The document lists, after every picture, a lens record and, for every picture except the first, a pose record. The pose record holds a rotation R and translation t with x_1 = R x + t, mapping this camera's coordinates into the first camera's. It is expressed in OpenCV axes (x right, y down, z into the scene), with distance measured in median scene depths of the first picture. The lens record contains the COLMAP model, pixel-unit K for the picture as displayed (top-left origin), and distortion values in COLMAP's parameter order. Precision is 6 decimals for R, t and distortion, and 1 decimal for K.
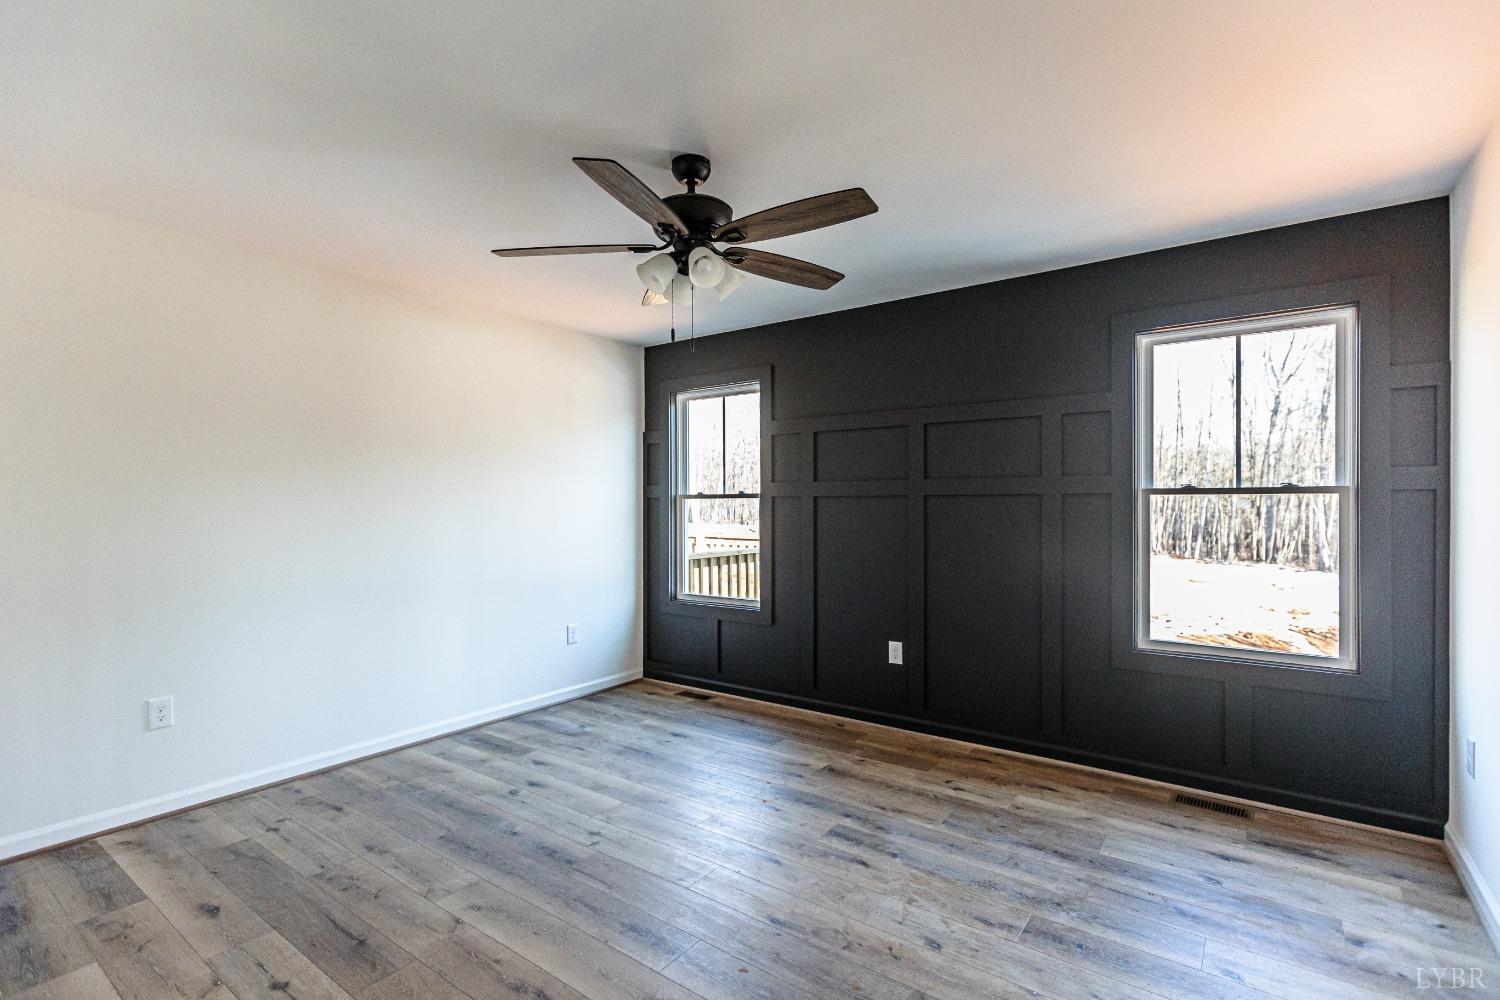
lens RADIAL K [[684.5, 0, 743.4], [0, 684.5, 497.1], [0, 0, 1]] dist [0.005716, -0.002283]
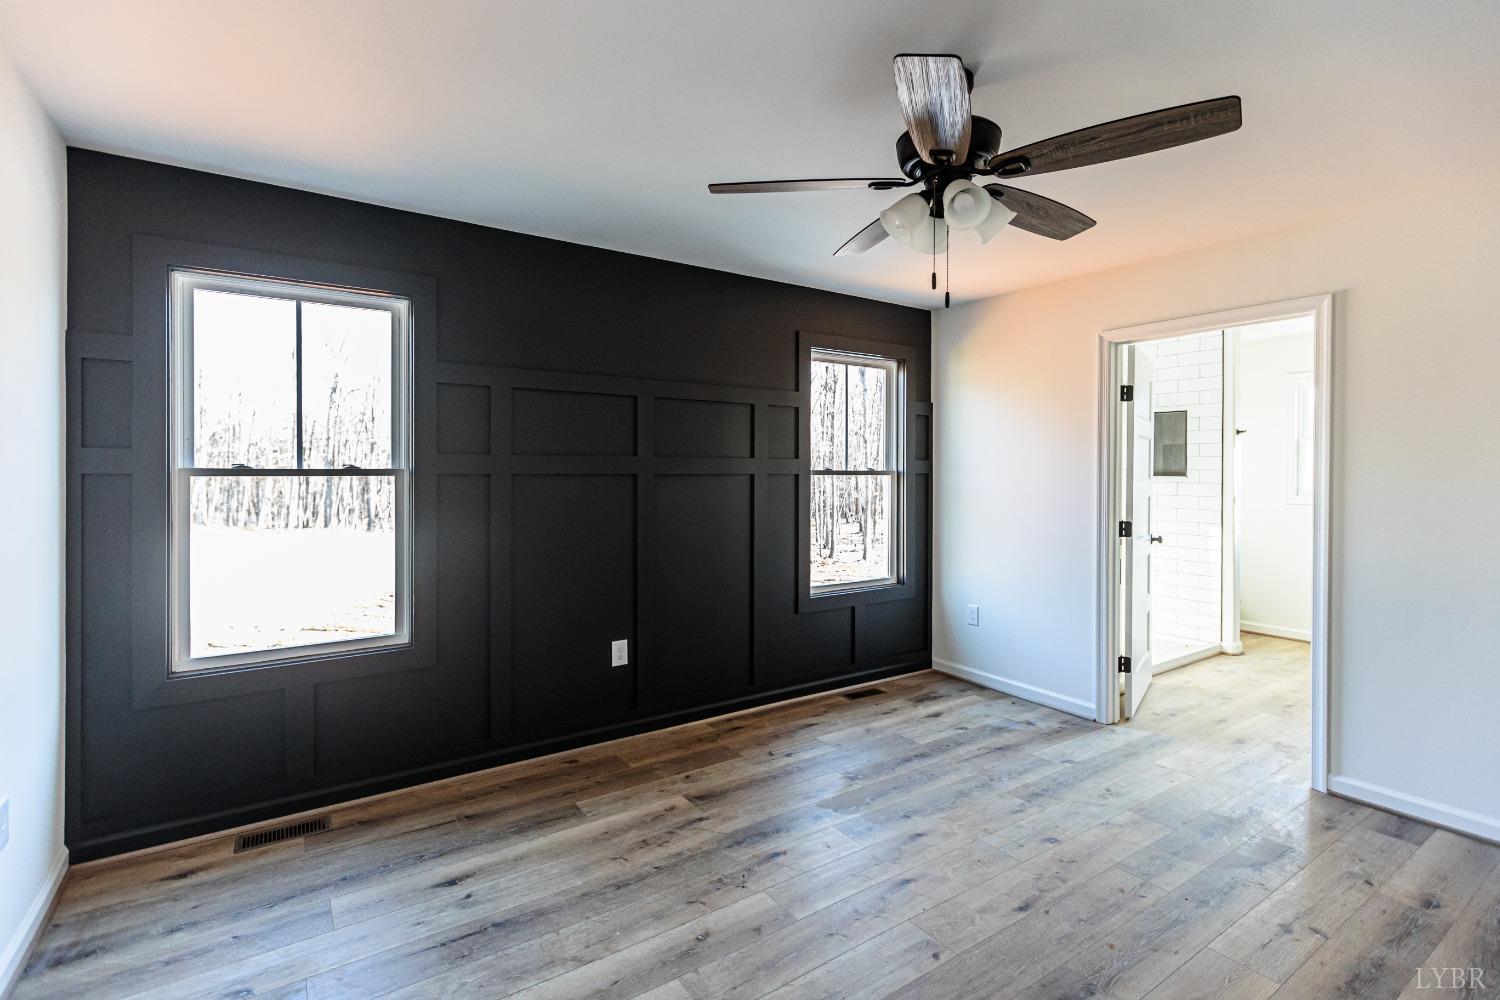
lens RADIAL K [[684.5, 0, 706.3], [0, 684.5, 471.3], [0, 0, 1]] dist [0.005716, -0.002283]
pose [[0.357522, 0.013376, 0.933809, -0.657087], [-0.004516, 0.999910, -0.012594, 0.005713], [-0.933894, 0.000286, 0.357550, 0.680670]]
